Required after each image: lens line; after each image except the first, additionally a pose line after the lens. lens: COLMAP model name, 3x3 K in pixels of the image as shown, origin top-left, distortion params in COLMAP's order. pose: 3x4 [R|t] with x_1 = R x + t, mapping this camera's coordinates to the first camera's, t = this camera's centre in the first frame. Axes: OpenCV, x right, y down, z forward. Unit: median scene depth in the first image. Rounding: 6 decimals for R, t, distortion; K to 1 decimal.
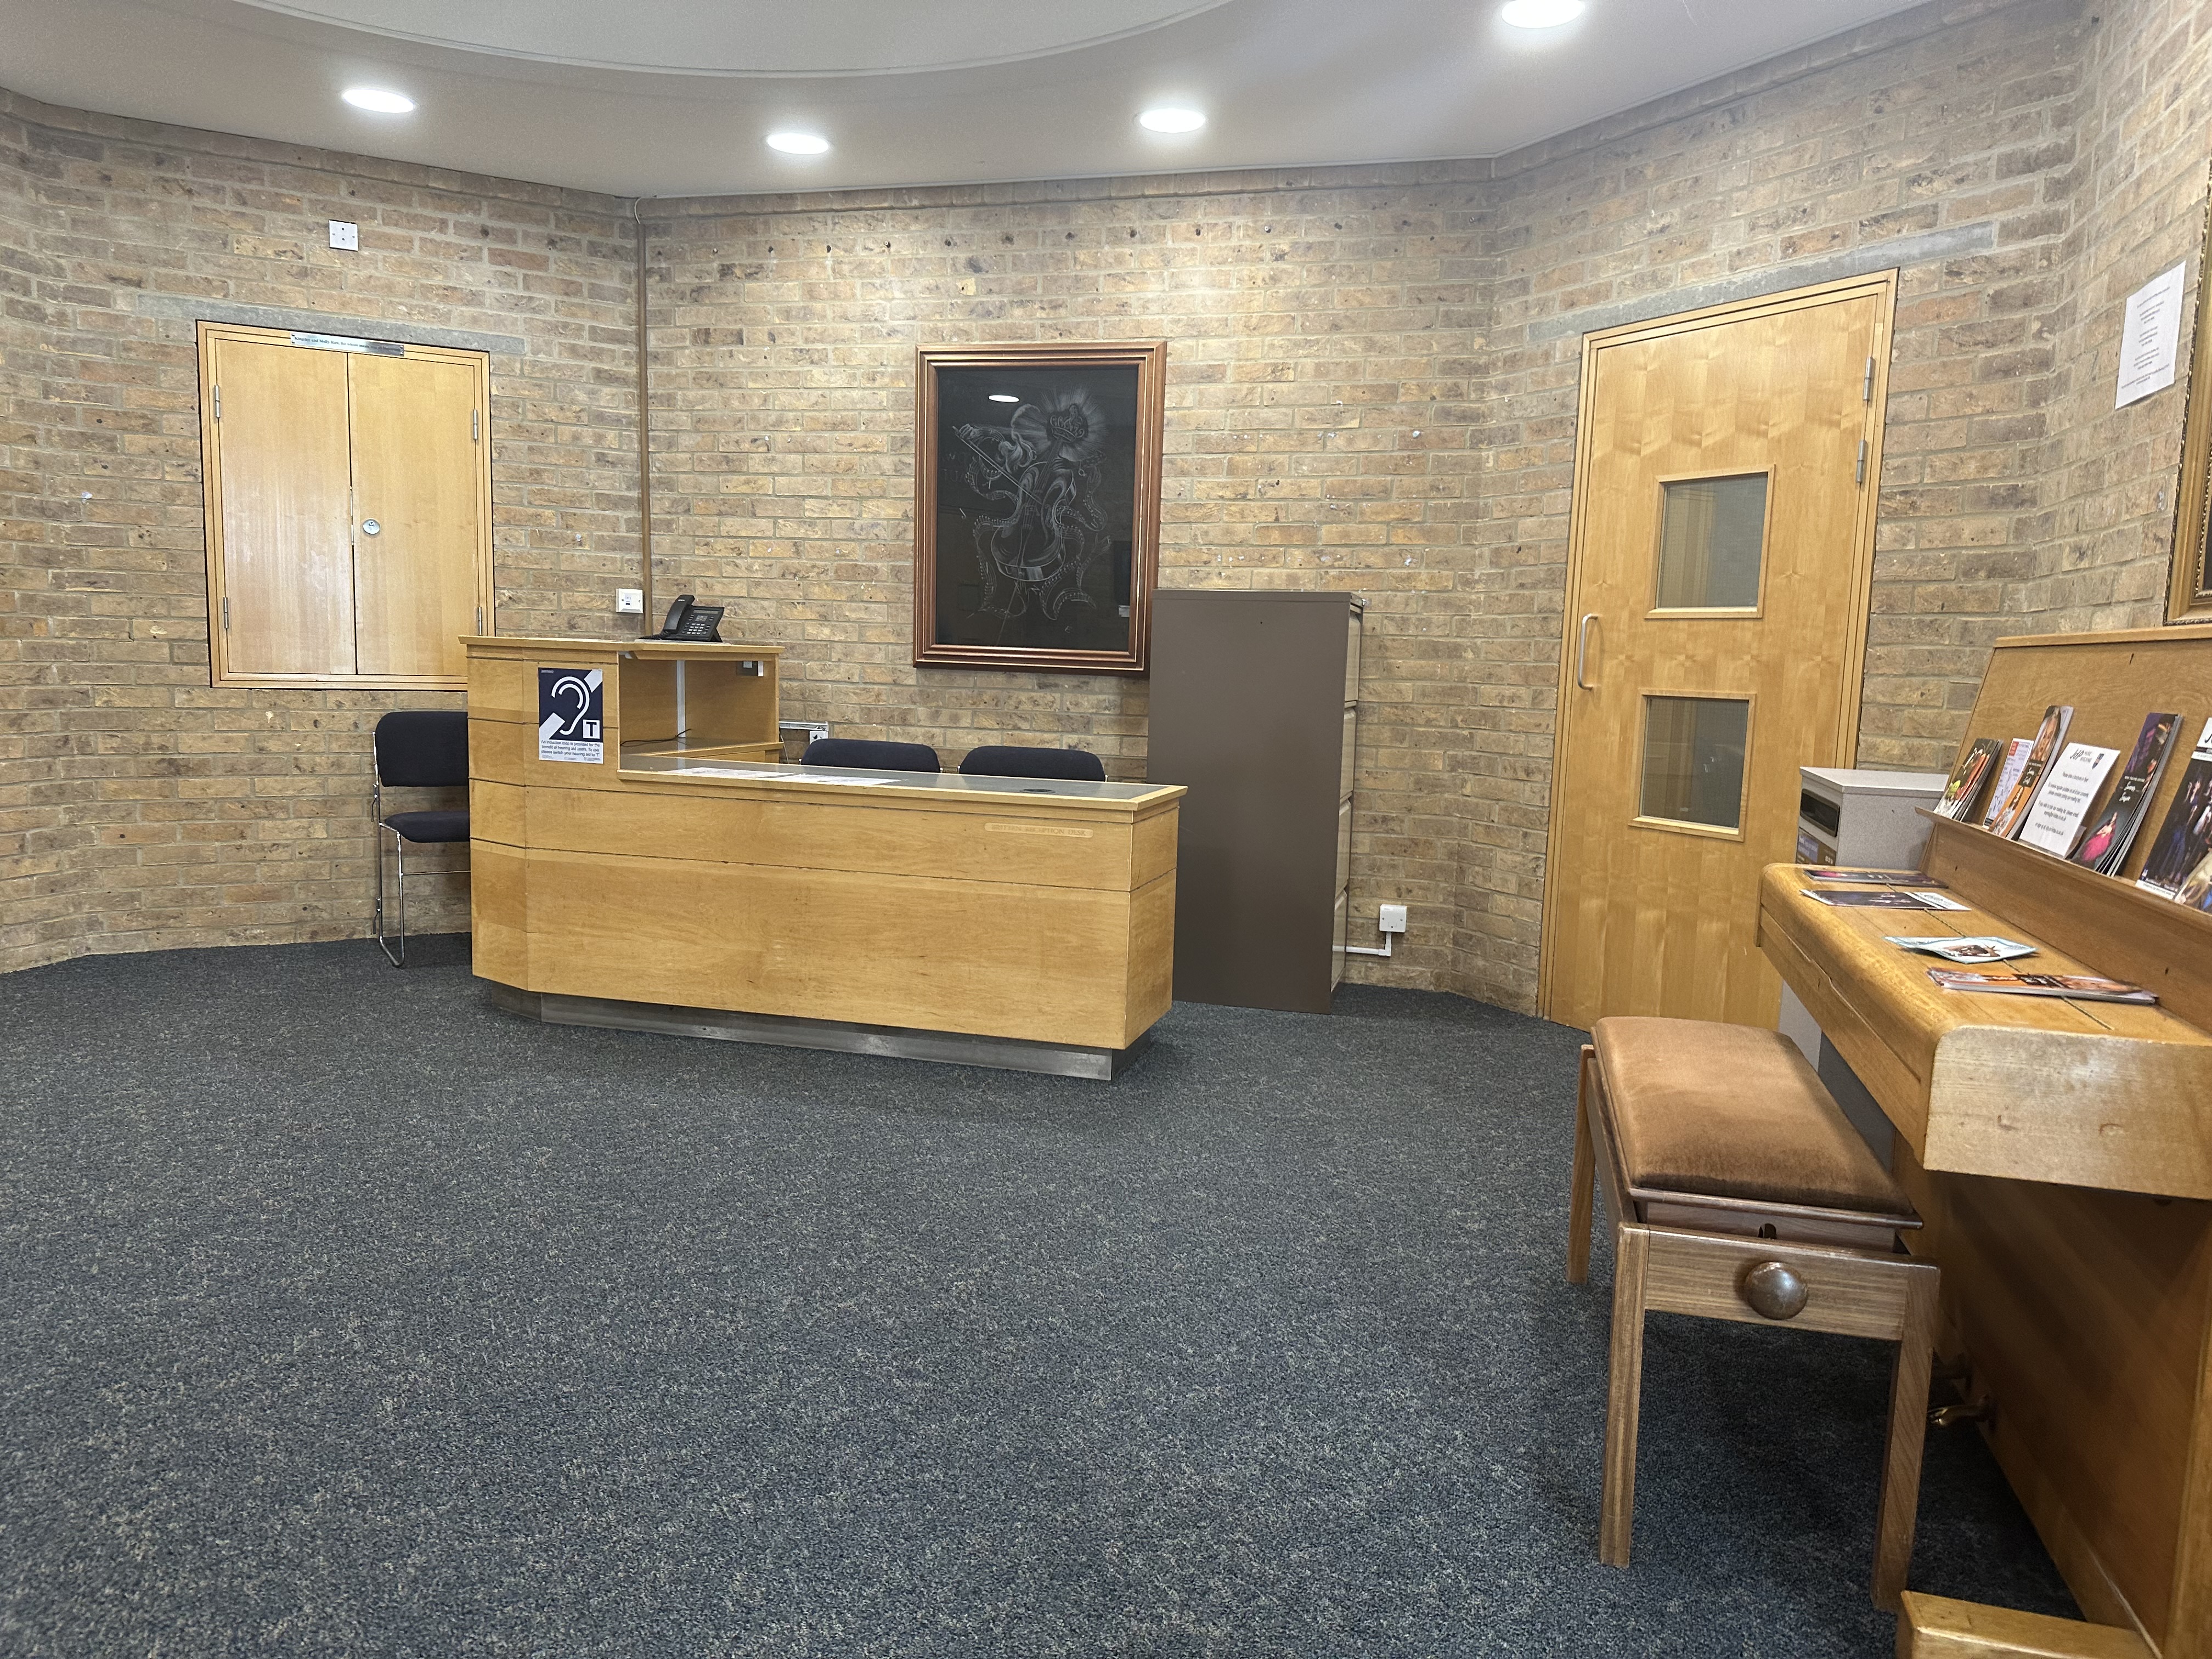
lens RADIAL K [[1539.4, 0, 1063.5], [0, 1539.4, 872.8], [0, 0, 1]] dist [0.067357, -0.082378]
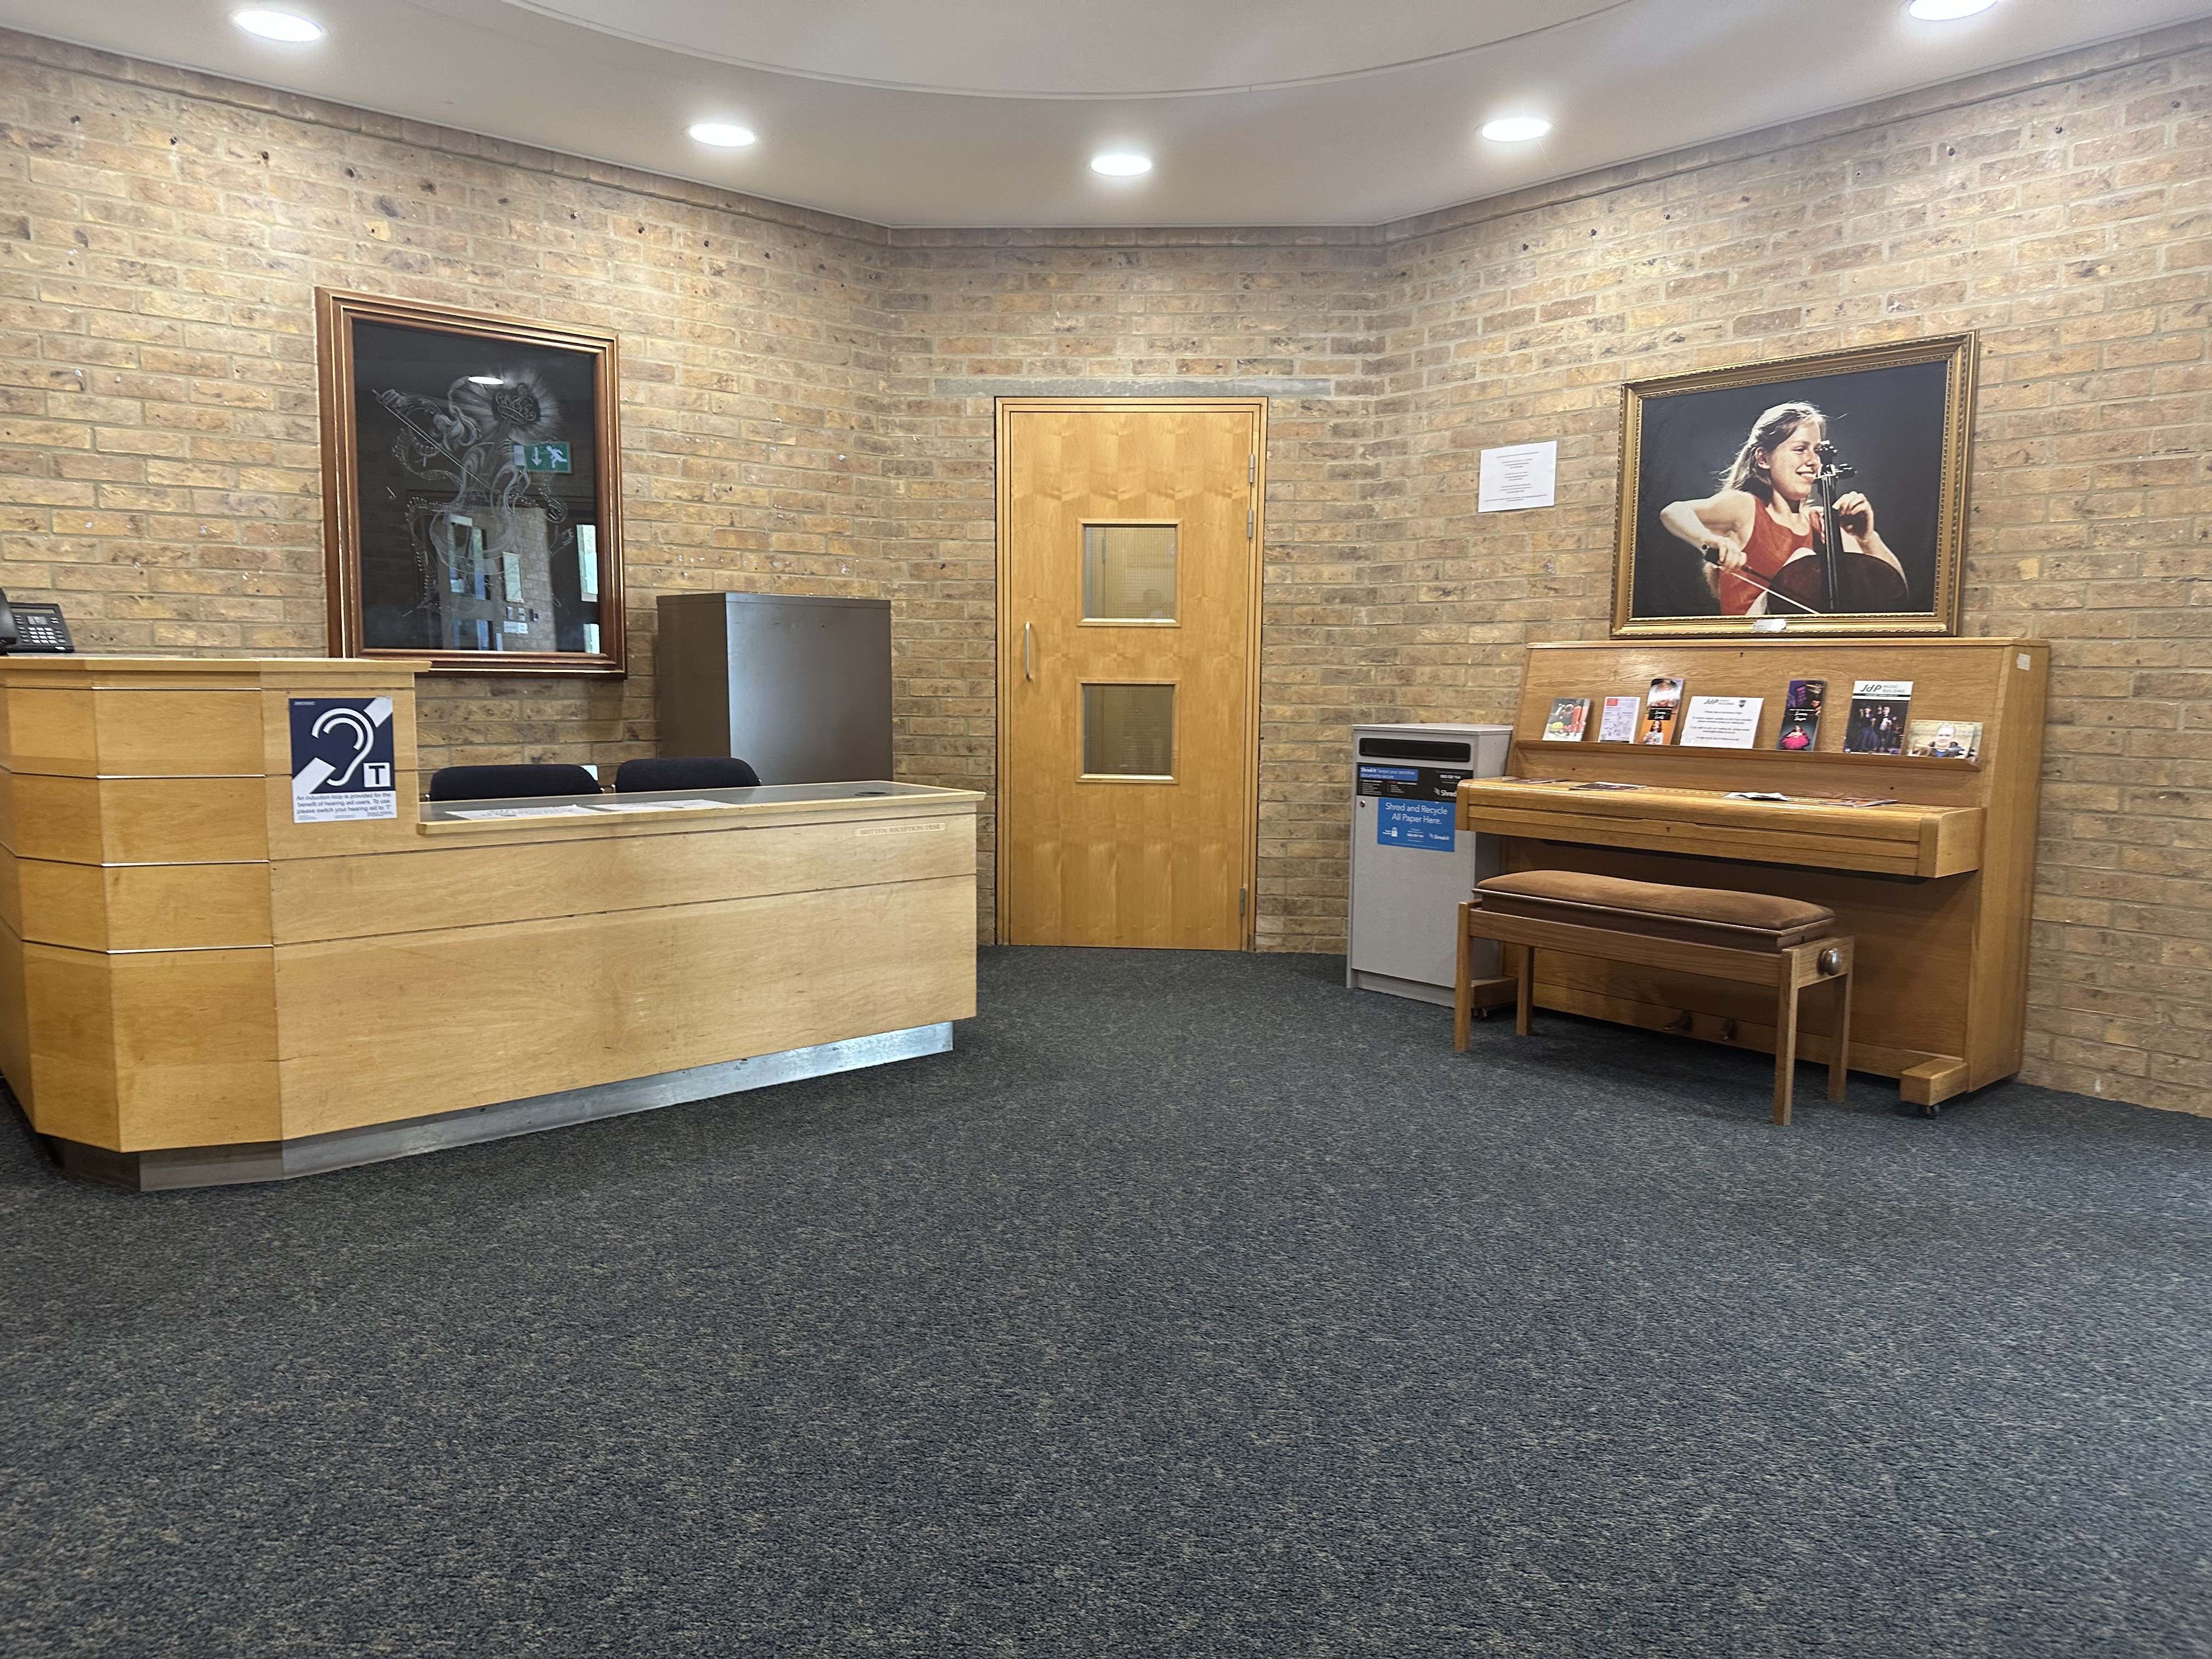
lens RADIAL K [[1539.4, 0, 1115.7], [0, 1539.4, 868.9], [0, 0, 1]] dist [0.067357, -0.082378]
pose [[0.546497, -0.137016, 0.826177, -0.747275], [0.125731, 0.988767, 0.080813, -0.062709], [-0.827969, 0.059712, 0.557585, 0.265412]]
